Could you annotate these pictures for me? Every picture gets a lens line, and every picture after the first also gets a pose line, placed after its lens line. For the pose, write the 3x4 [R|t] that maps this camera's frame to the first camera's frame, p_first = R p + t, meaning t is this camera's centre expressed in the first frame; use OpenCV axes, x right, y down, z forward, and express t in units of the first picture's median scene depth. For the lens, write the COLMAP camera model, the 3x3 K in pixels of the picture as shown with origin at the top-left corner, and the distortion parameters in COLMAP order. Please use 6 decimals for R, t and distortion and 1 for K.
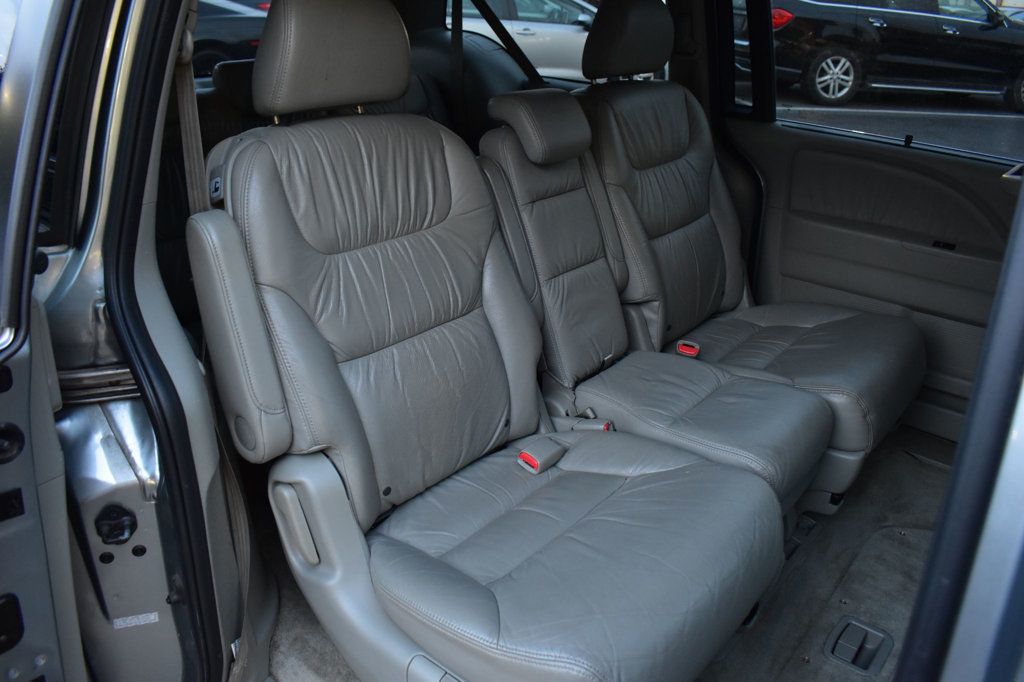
lens RADIAL K [[793.1, 0, 512.0], [0, 793.1, 341.0], [0, 0, 1]] dist [-0.090064, 0.007344]
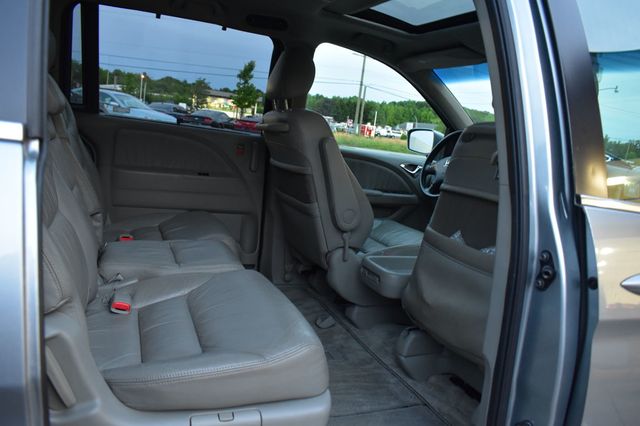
lens RADIAL K [[495.7, 0, 320.0], [0, 495.7, 213.0], [0, 0, 1]] dist [-0.090064, 0.007344]
pose [[0.485289, -0.112347, 0.867106, -0.494469], [0.251934, 0.967618, -0.015629, 0.082198], [-0.837272, 0.226038, 0.497879, 0.199715]]
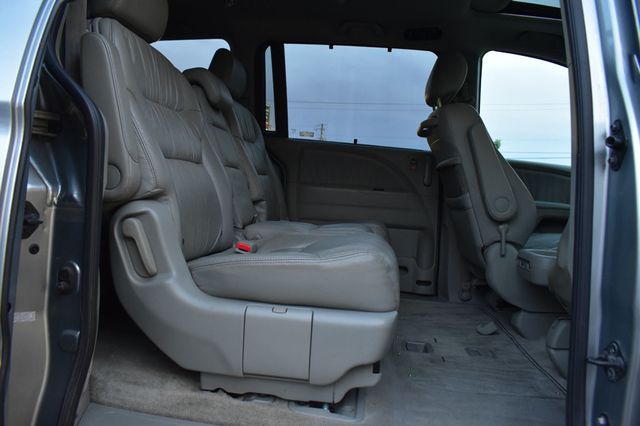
lens RADIAL K [[495.7, 0, 320.0], [0, 495.7, 213.0], [0, 0, 1]] dist [-0.090064, 0.007344]
pose [[0.842670, 0.009869, 0.538340, -0.358425], [0.173326, 0.941639, -0.288572, 0.367421], [-0.509770, 0.336479, 0.791781, 0.073808]]
